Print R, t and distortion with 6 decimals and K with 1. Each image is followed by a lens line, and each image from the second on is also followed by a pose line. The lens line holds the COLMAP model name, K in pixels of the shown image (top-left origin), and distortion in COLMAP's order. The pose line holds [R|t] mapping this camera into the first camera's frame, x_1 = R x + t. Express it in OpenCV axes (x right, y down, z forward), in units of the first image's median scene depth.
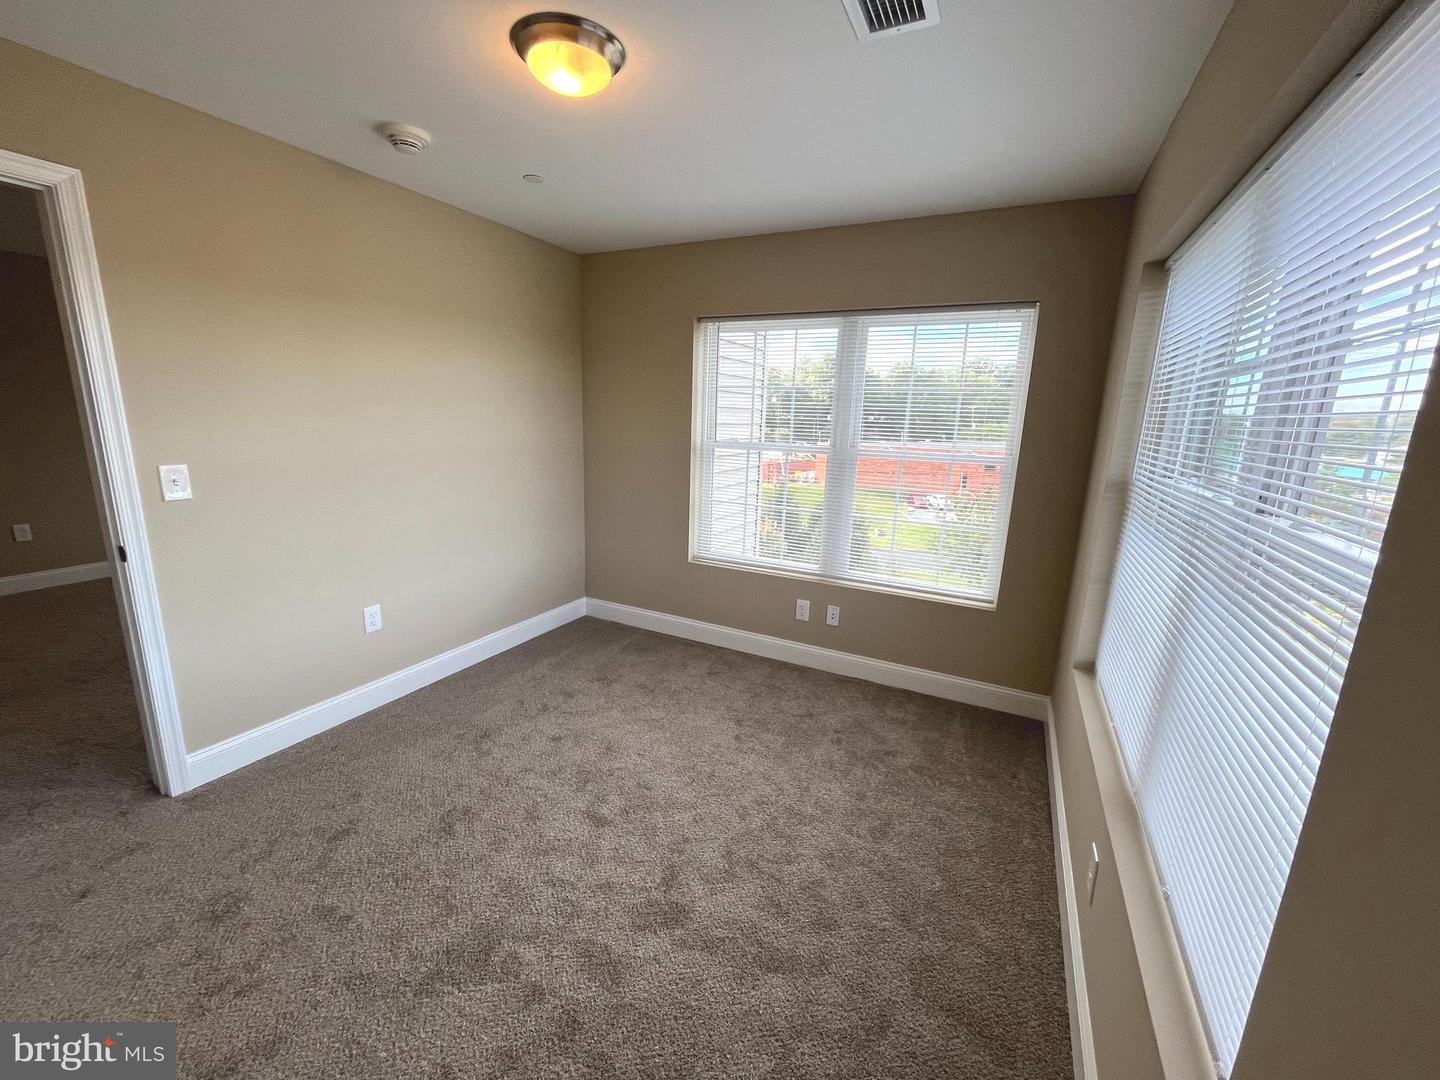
lens RADIAL K [[582.6, 0, 720.0], [0, 582.6, 540.0], [0, 0, 1]] dist [0.000550, 0.000028]
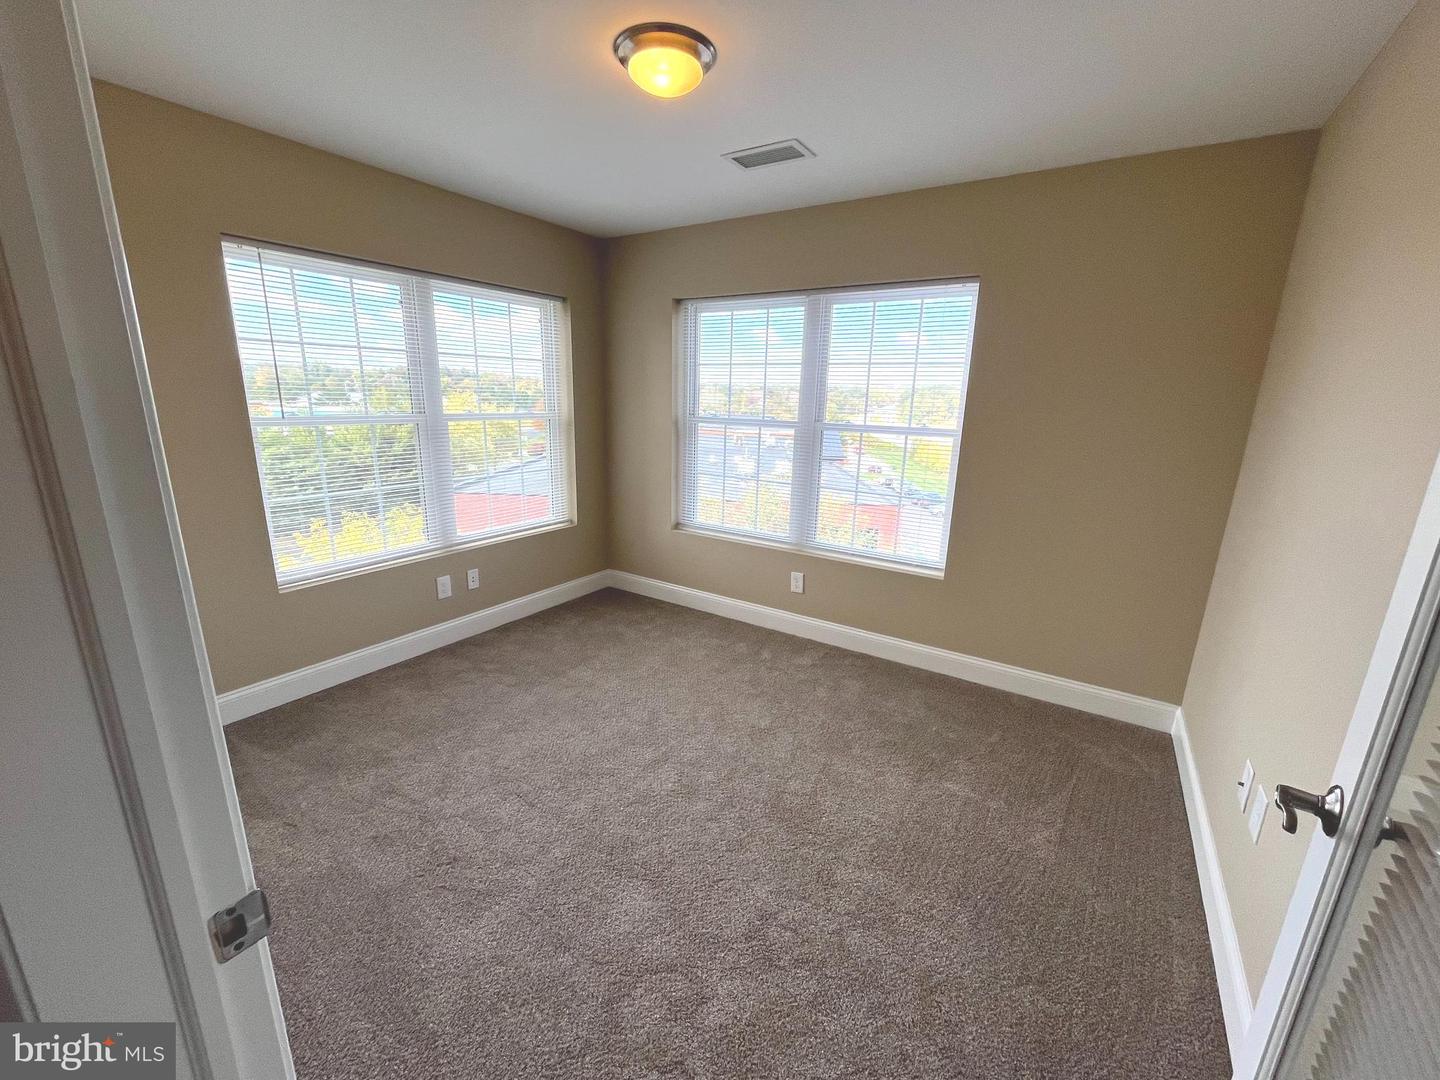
lens RADIAL K [[582.6, 0, 720.0], [0, 582.6, 540.0], [0, 0, 1]] dist [0.000550, 0.000028]
pose [[0.103177, -0.269394, 0.957487, -0.756099], [0.188967, 0.950402, 0.247038, -0.111151], [-0.976548, 0.155445, 0.148967, 0.432621]]
